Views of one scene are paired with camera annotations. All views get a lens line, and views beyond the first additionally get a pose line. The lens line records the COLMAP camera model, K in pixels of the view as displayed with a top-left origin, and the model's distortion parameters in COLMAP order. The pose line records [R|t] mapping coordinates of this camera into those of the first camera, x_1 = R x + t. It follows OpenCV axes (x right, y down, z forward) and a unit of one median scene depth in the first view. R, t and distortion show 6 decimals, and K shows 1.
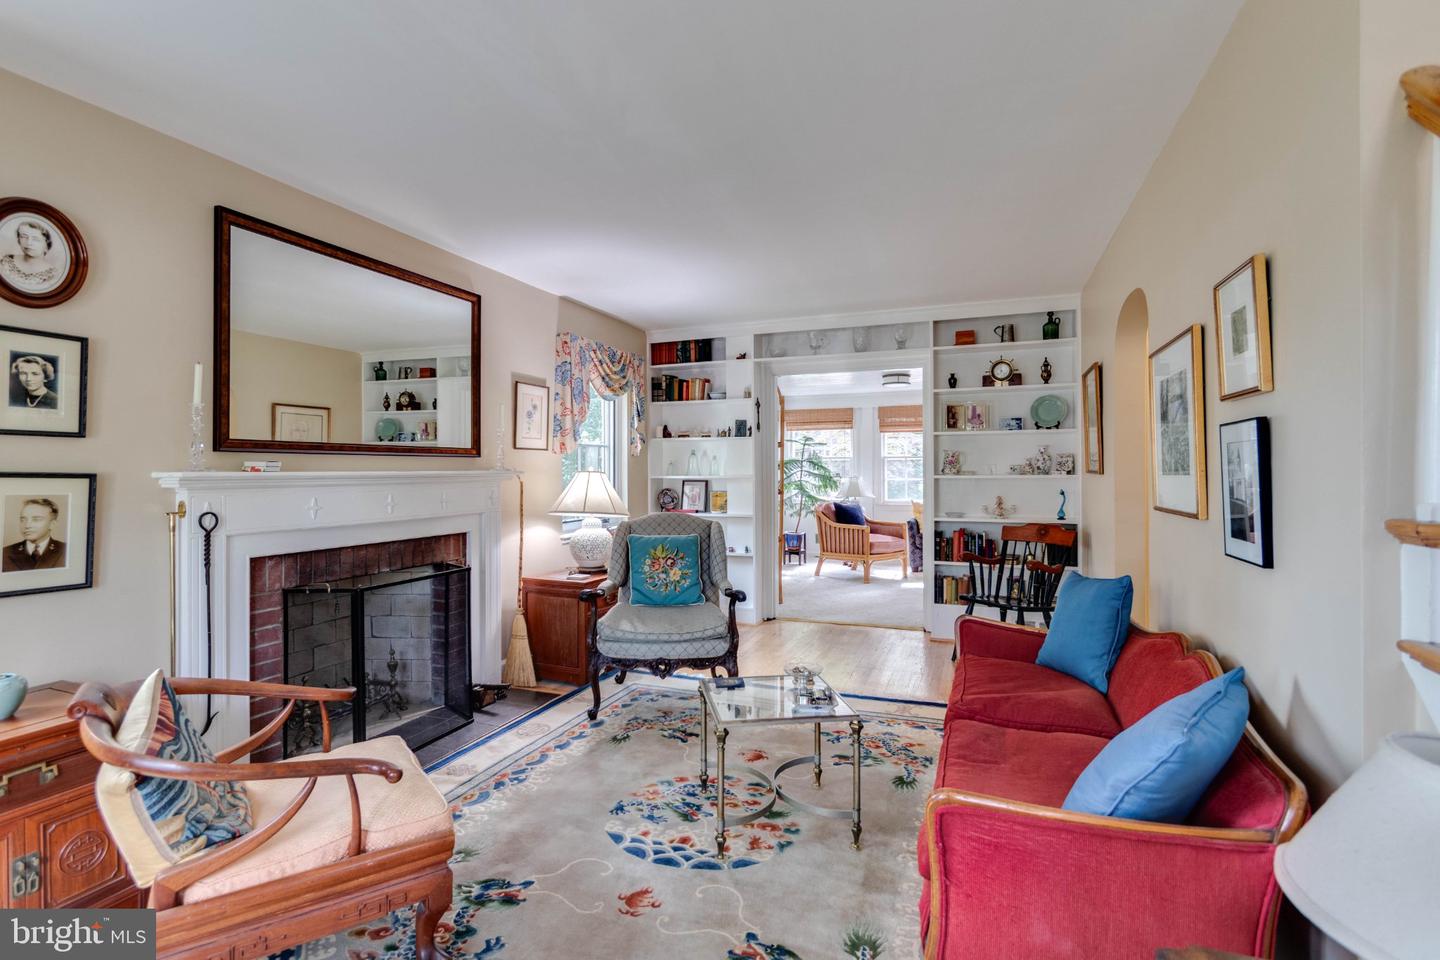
lens RADIAL K [[697.4, 0, 715.4], [0, 697.4, 469.4], [0, 0, 1]] dist [0.001000, -0.000400]
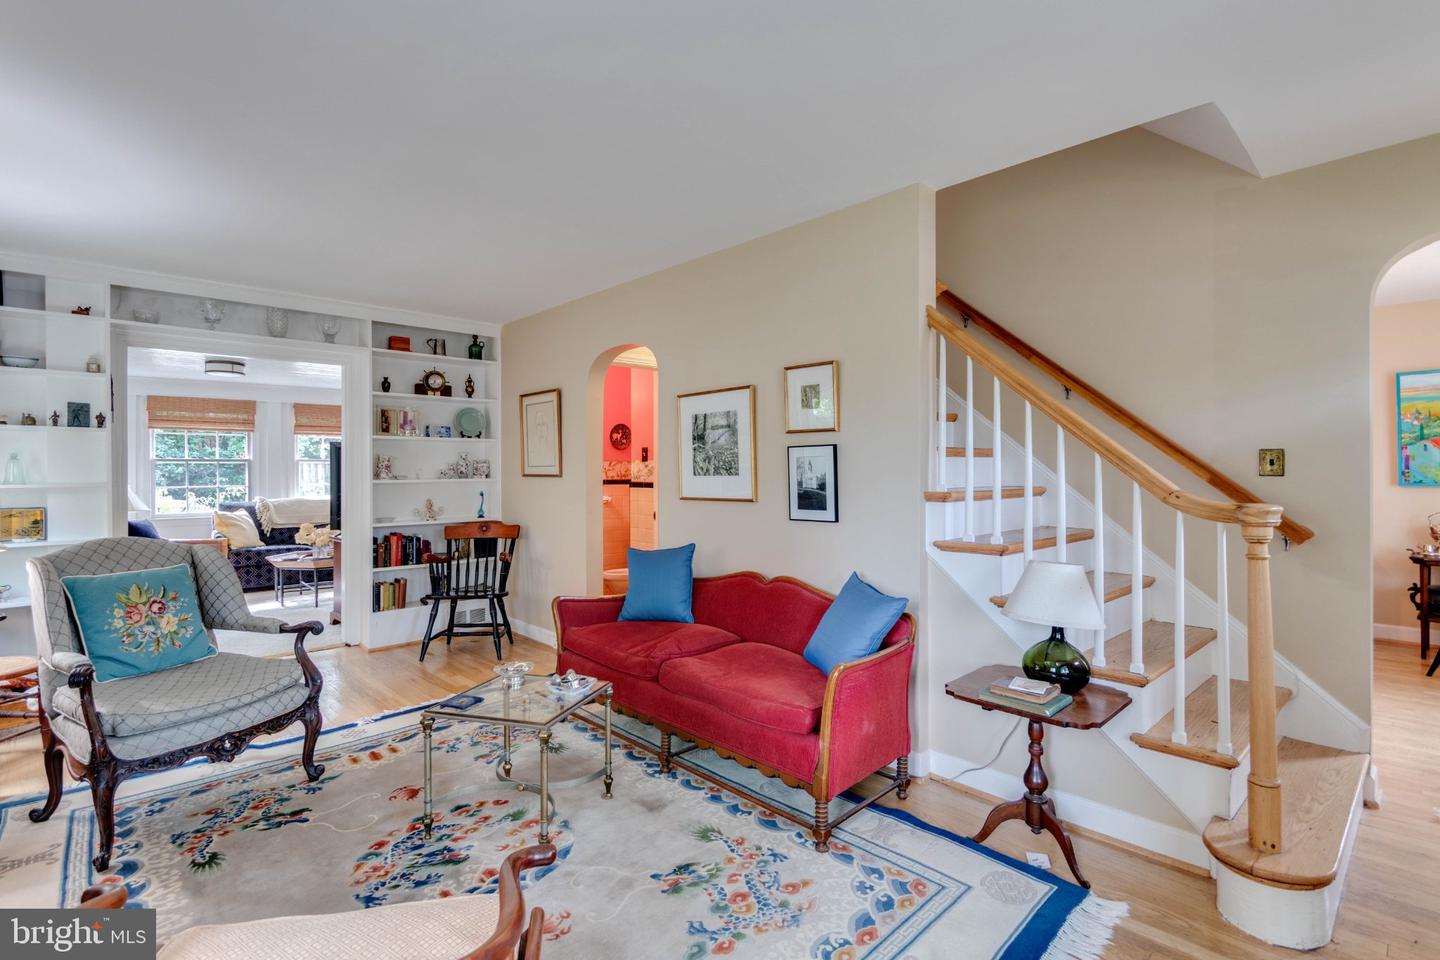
lens RADIAL K [[697.4, 0, 715.4], [0, 697.4, 469.4], [0, 0, 1]] dist [0.001000, -0.000400]
pose [[0.416382, 0.005199, 0.909175, -0.387108], [0.002953, 0.999971, -0.007070, 0.001936], [-0.909185, 0.005629, 0.416354, 0.172395]]
